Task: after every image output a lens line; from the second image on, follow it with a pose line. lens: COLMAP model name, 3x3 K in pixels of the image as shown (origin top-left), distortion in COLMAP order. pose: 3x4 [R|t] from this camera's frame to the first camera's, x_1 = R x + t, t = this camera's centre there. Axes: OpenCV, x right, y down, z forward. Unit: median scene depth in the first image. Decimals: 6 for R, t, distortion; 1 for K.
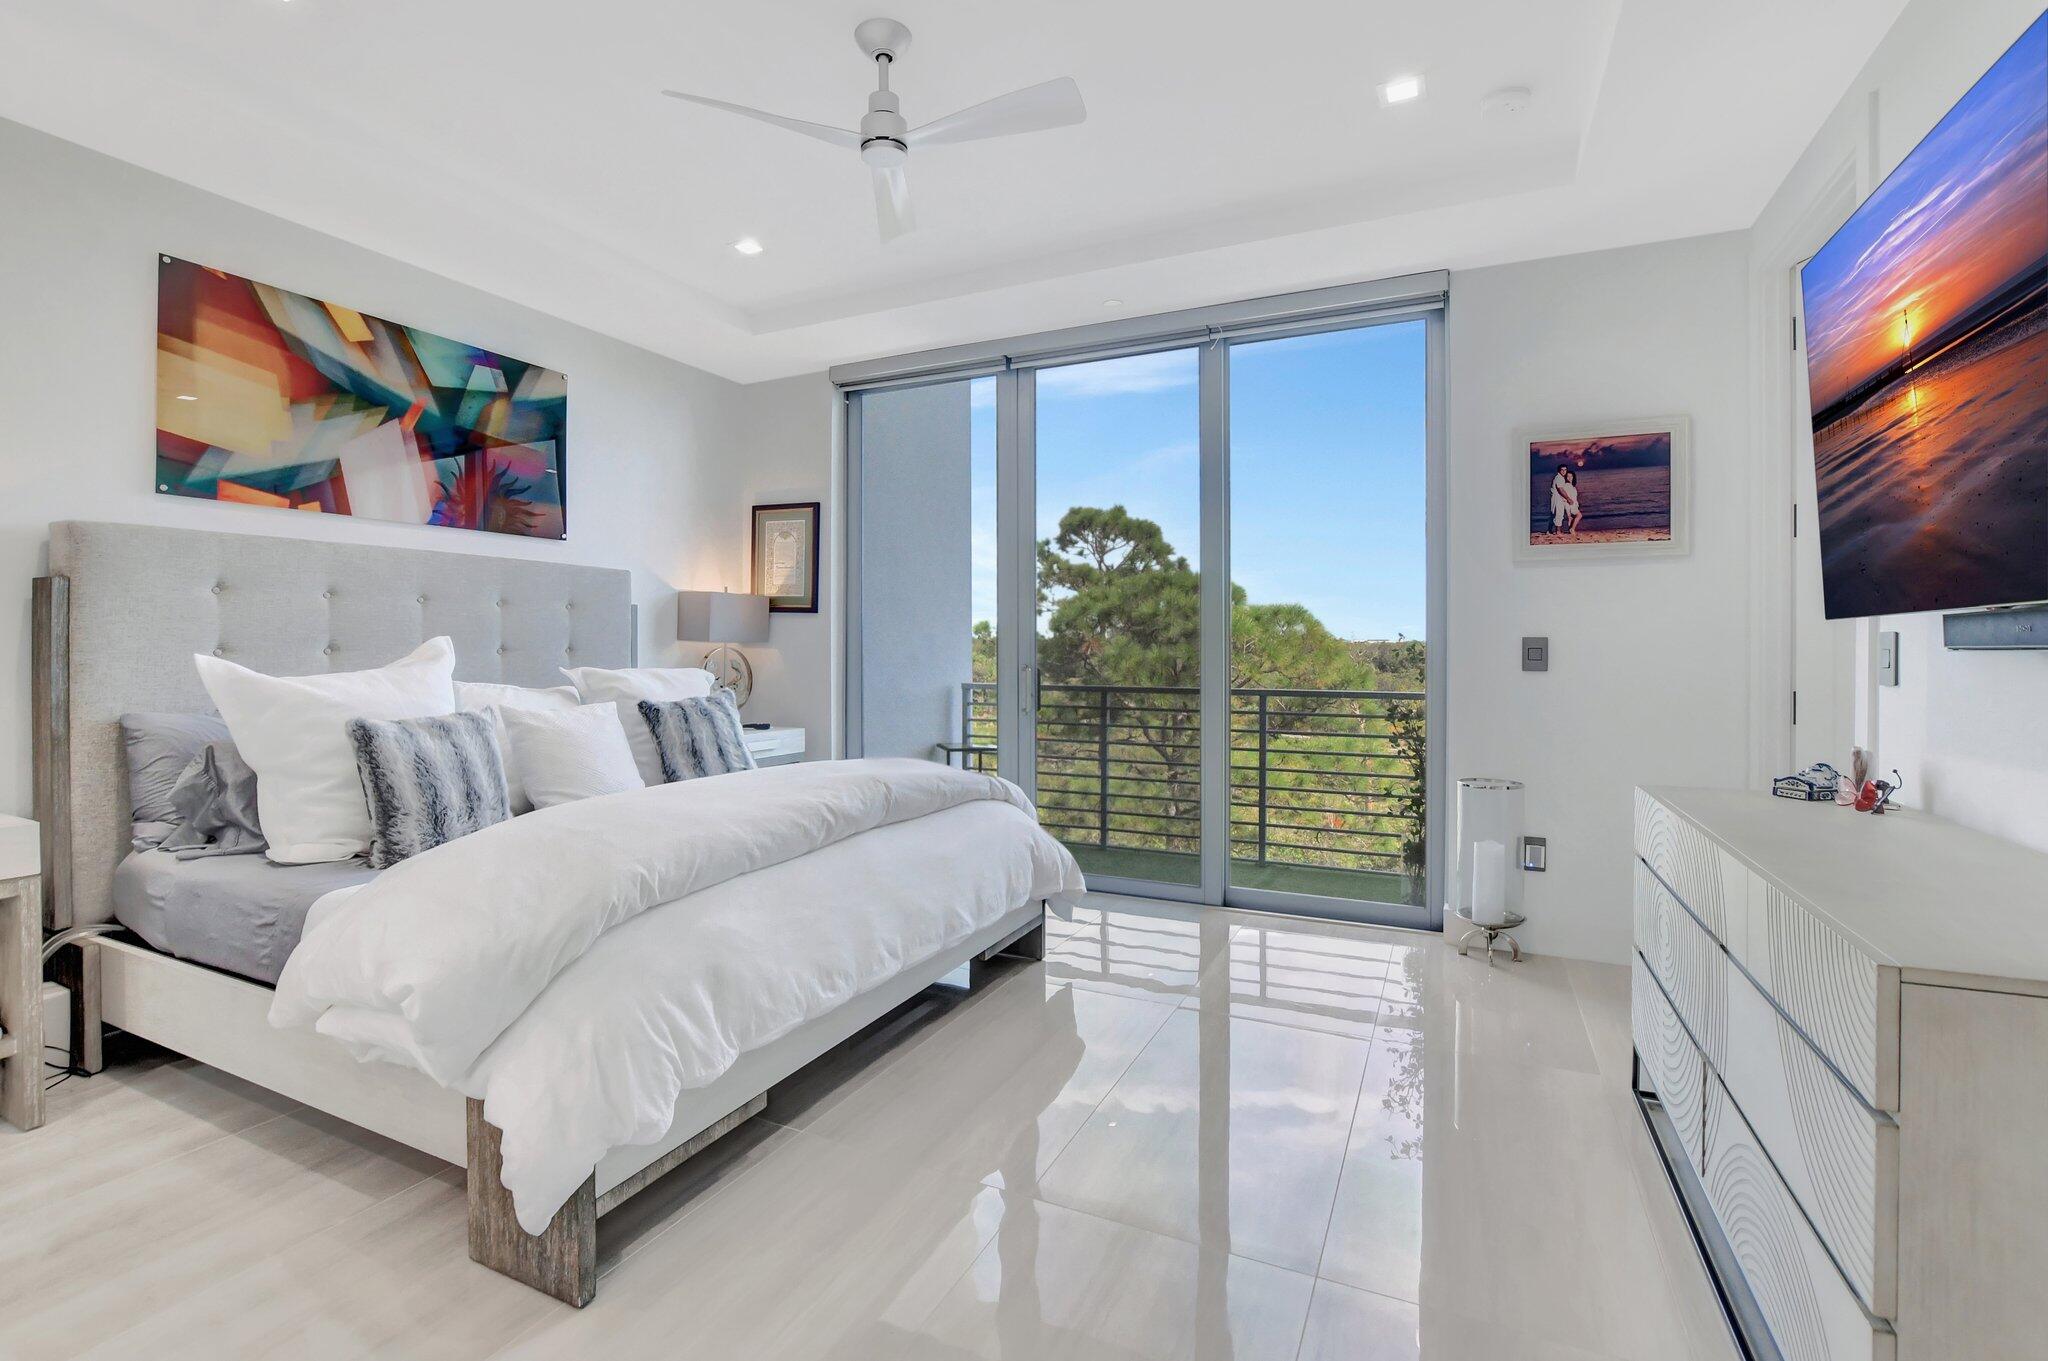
lens RADIAL K [[919.5, 0, 1019.7], [0, 919.5, 642.8], [0, 0, 1]] dist [-0.033625, 0.005641]
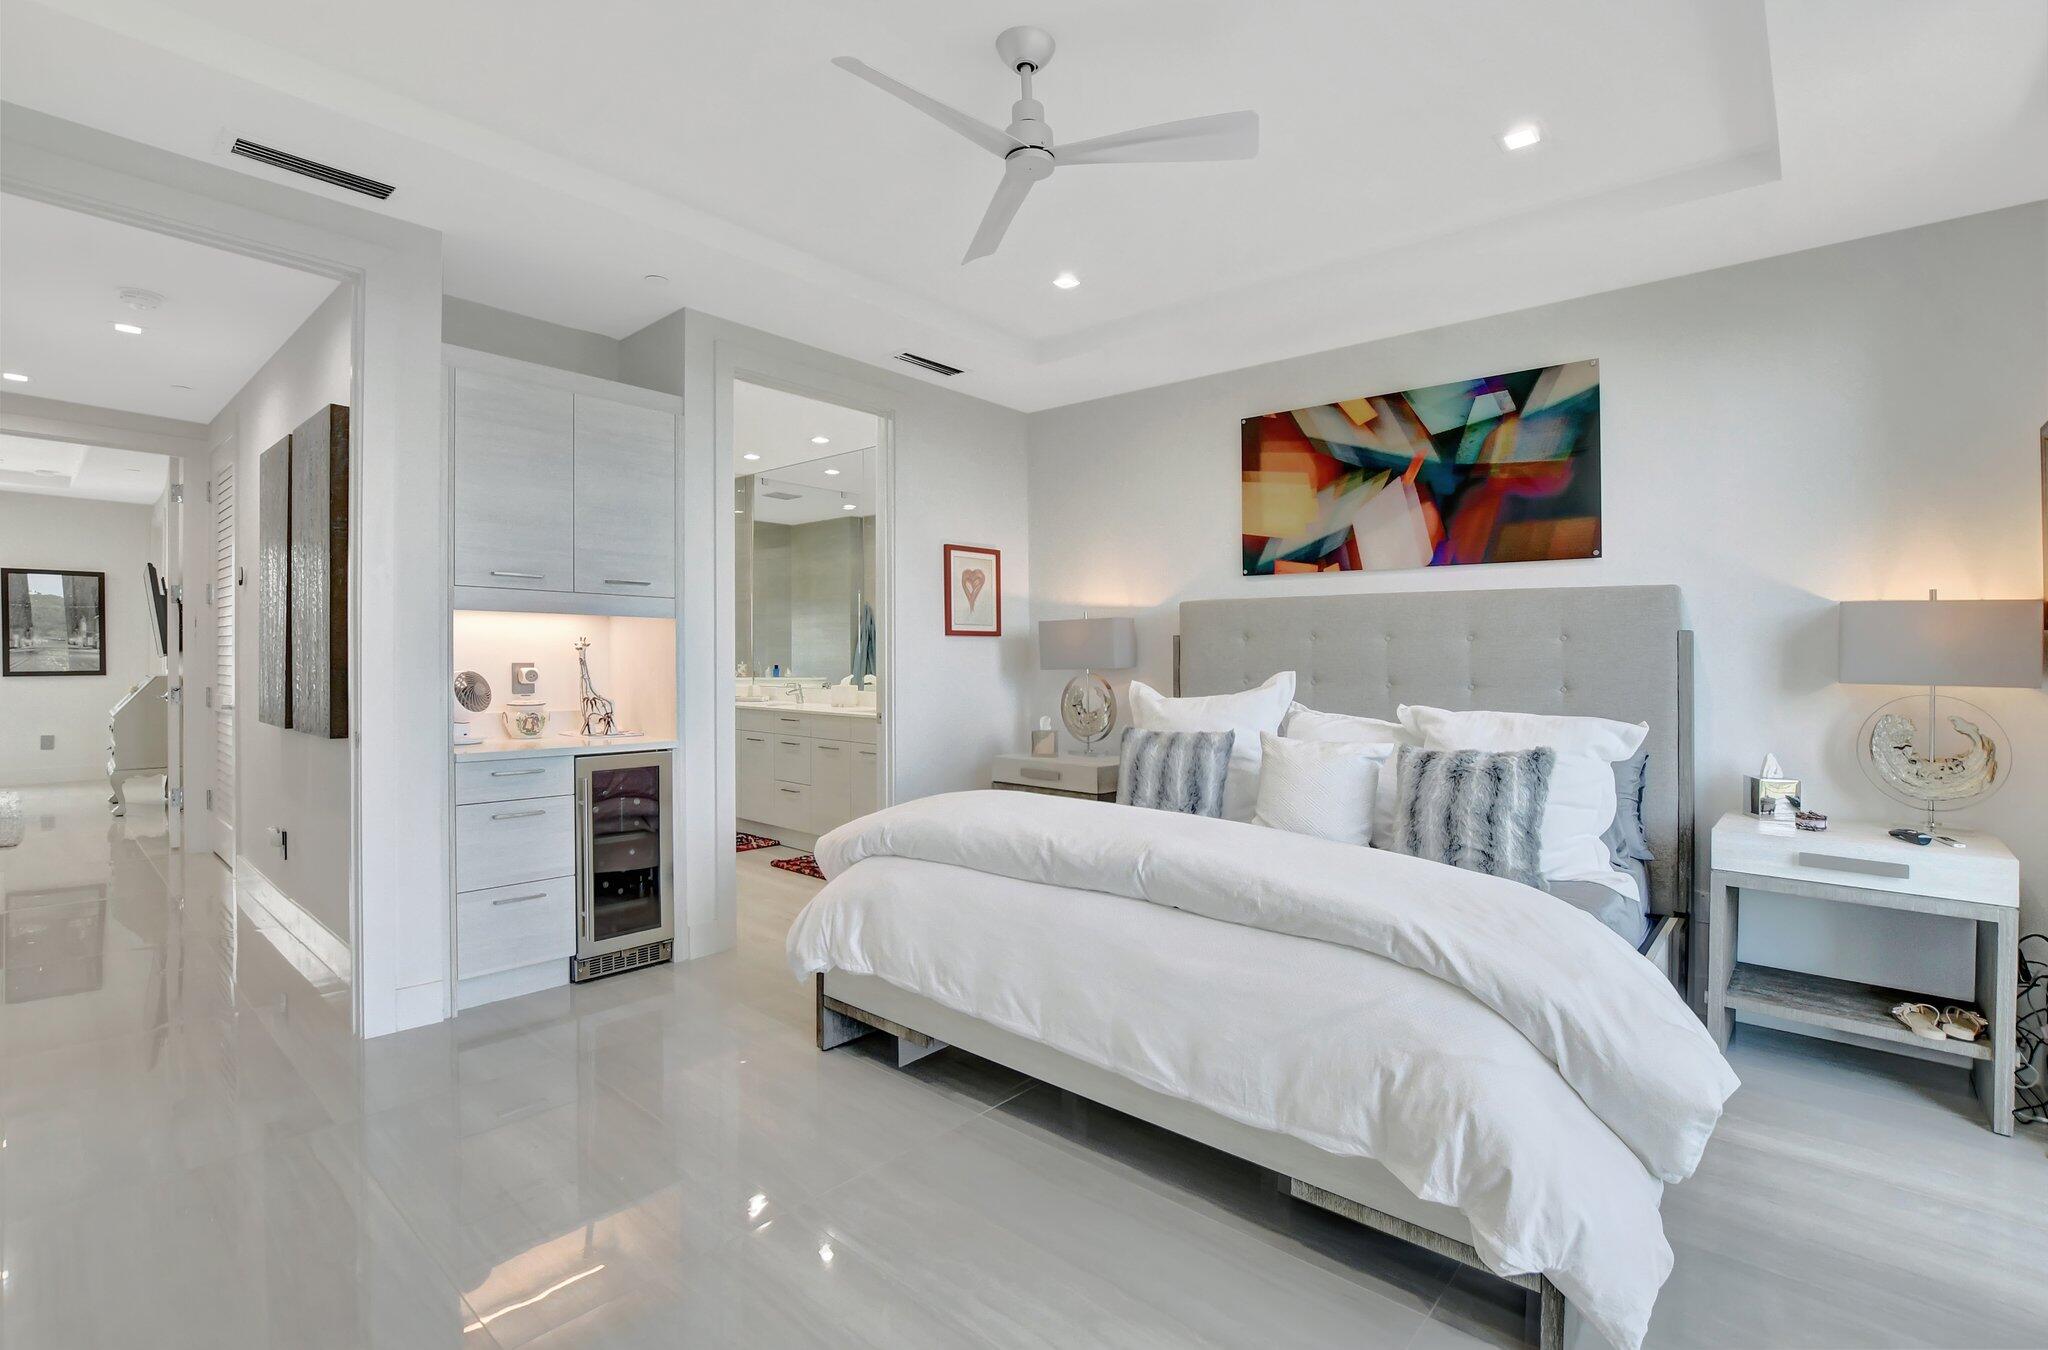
lens RADIAL K [[919.5, 0, 1019.7], [0, 919.5, 675.0], [0, 0, 1]] dist [-0.033625, 0.005641]
pose [[-0.254578, 0.008697, -0.967013, 0.542633], [-0.010217, 0.999880, 0.011683, -0.011676], [0.966998, 0.012854, -0.254458, 0.867133]]
